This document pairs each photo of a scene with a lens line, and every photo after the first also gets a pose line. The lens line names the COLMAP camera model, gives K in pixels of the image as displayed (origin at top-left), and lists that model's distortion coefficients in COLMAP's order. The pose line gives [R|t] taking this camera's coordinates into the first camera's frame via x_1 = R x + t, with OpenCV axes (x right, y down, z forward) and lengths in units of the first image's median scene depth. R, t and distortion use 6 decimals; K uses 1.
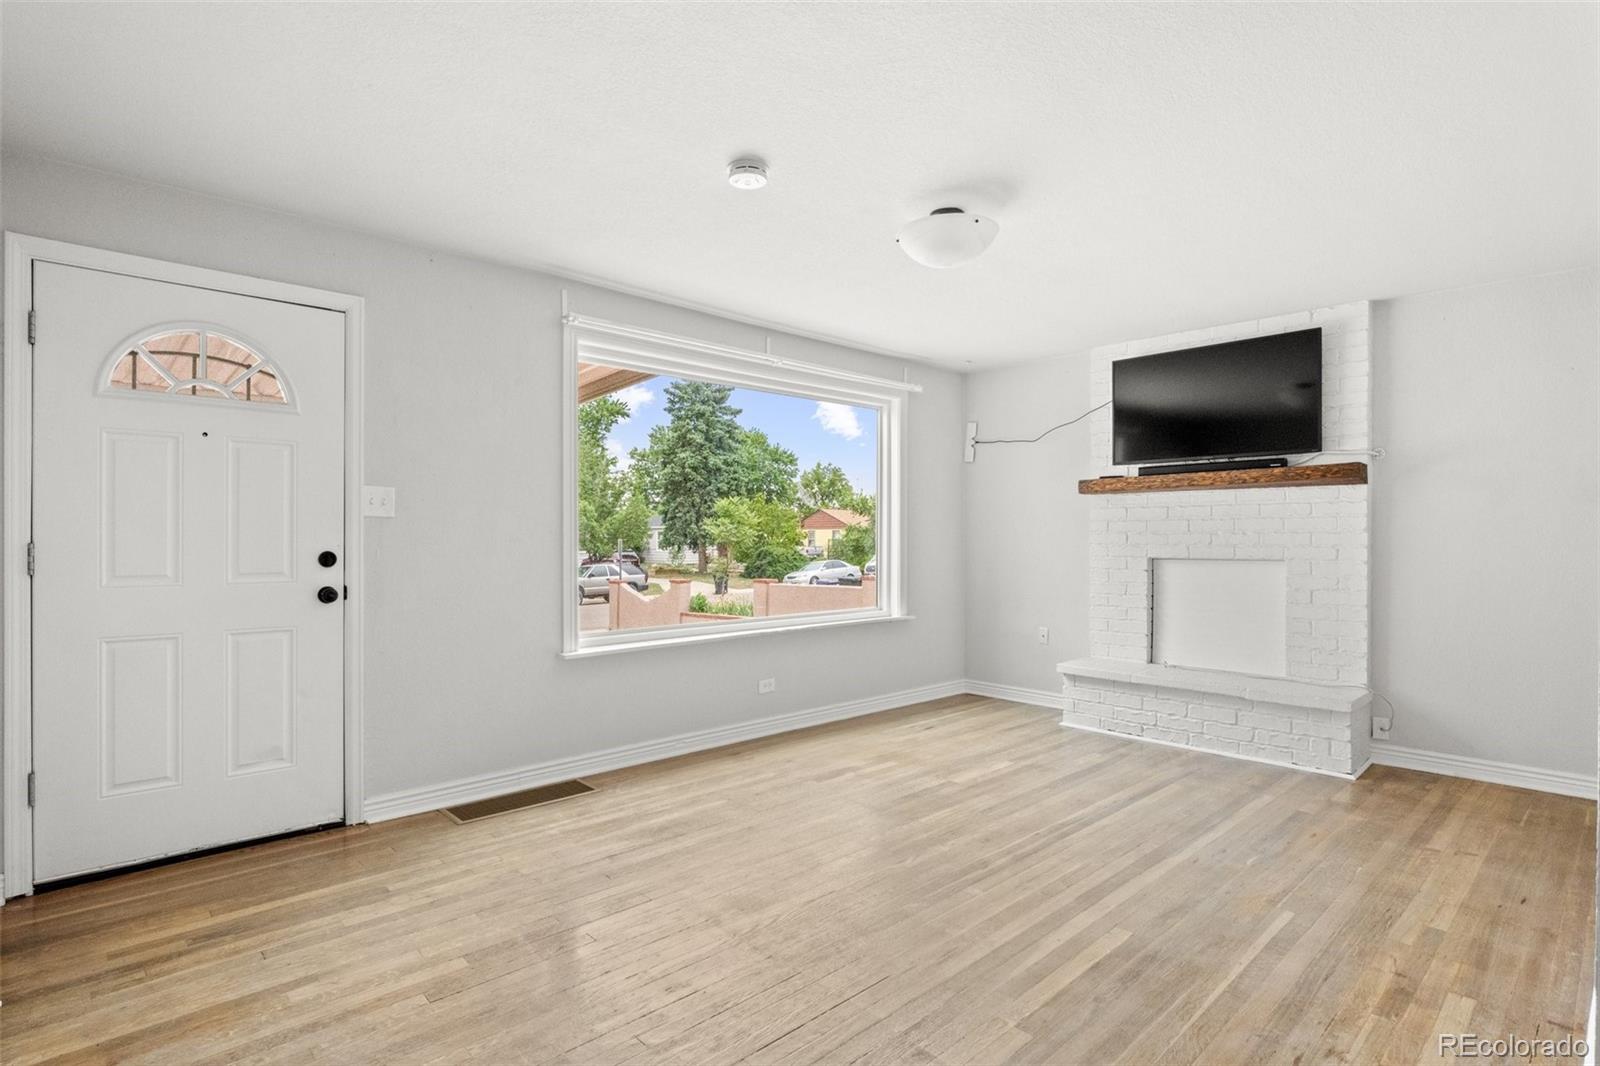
lens RADIAL K [[793.0, 0, 800.5], [0, 793.0, 543.5], [0, 0, 1]] dist [-0.002412, 0.001679]
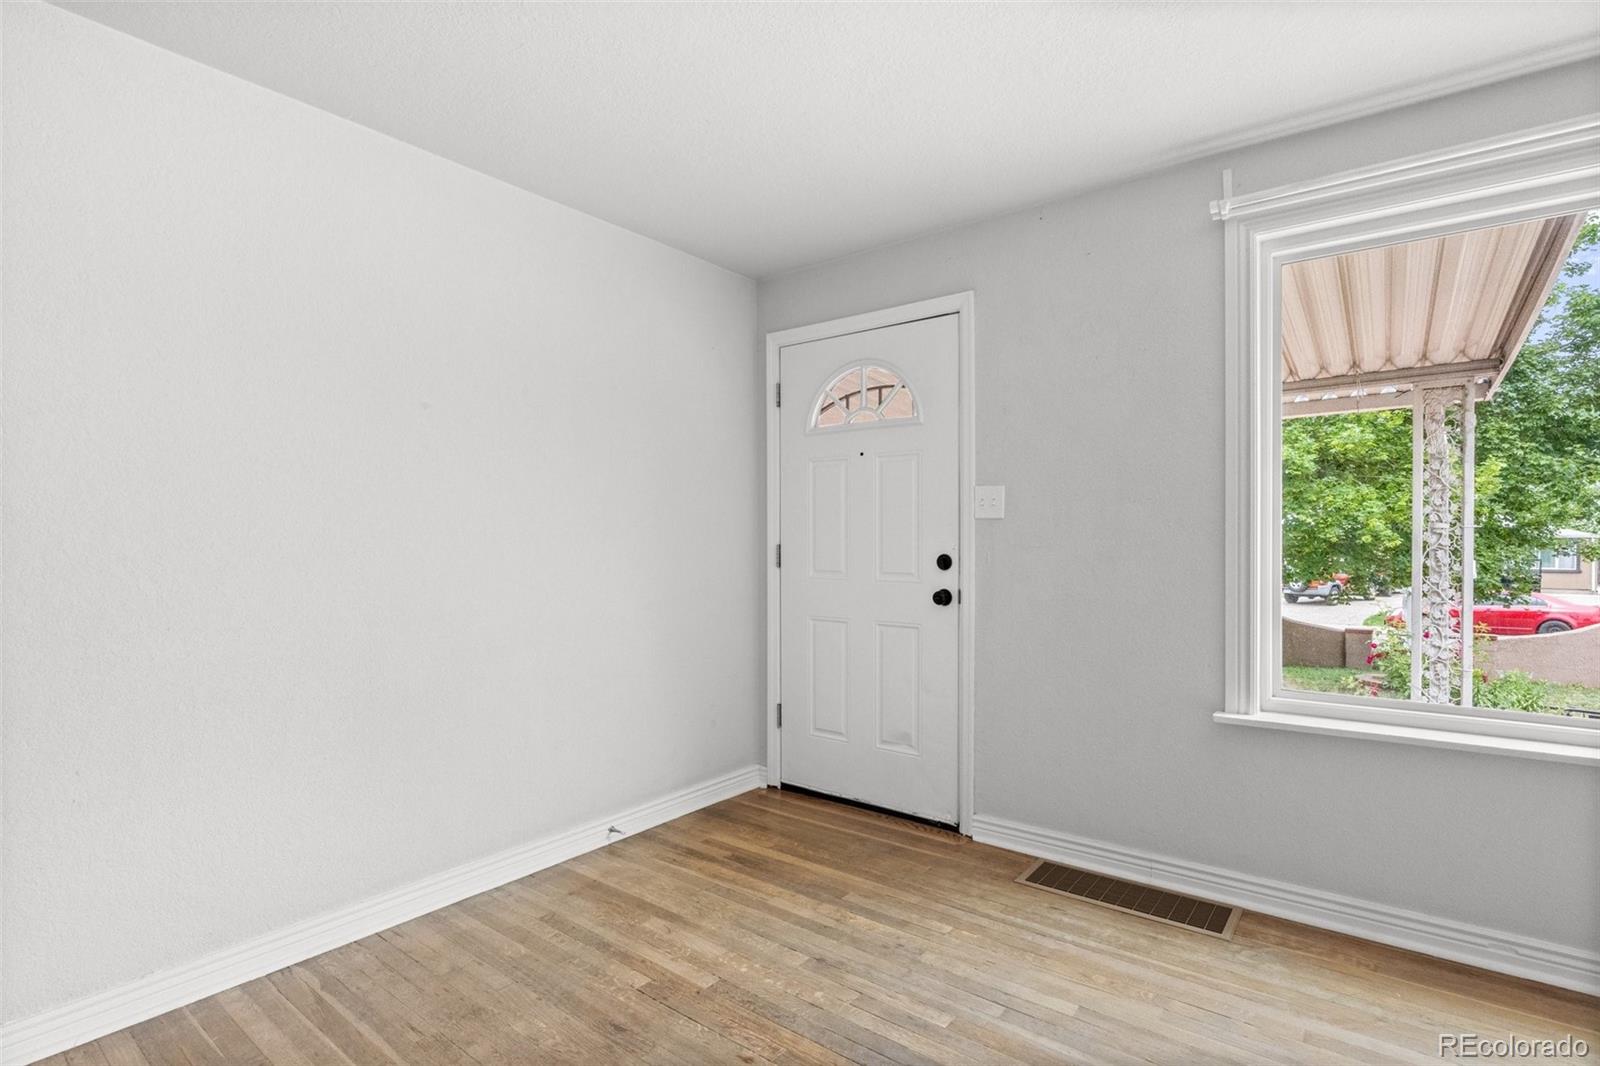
lens RADIAL K [[793.0, 0, 804.8], [0, 793.0, 540.4], [0, 0, 1]] dist [-0.002412, 0.001679]
pose [[0.156039, -0.000441, -0.987751, 0.327796], [-0.003432, 0.999994, -0.000989, -0.005330], [0.987745, 0.003545, 0.156037, 0.579358]]
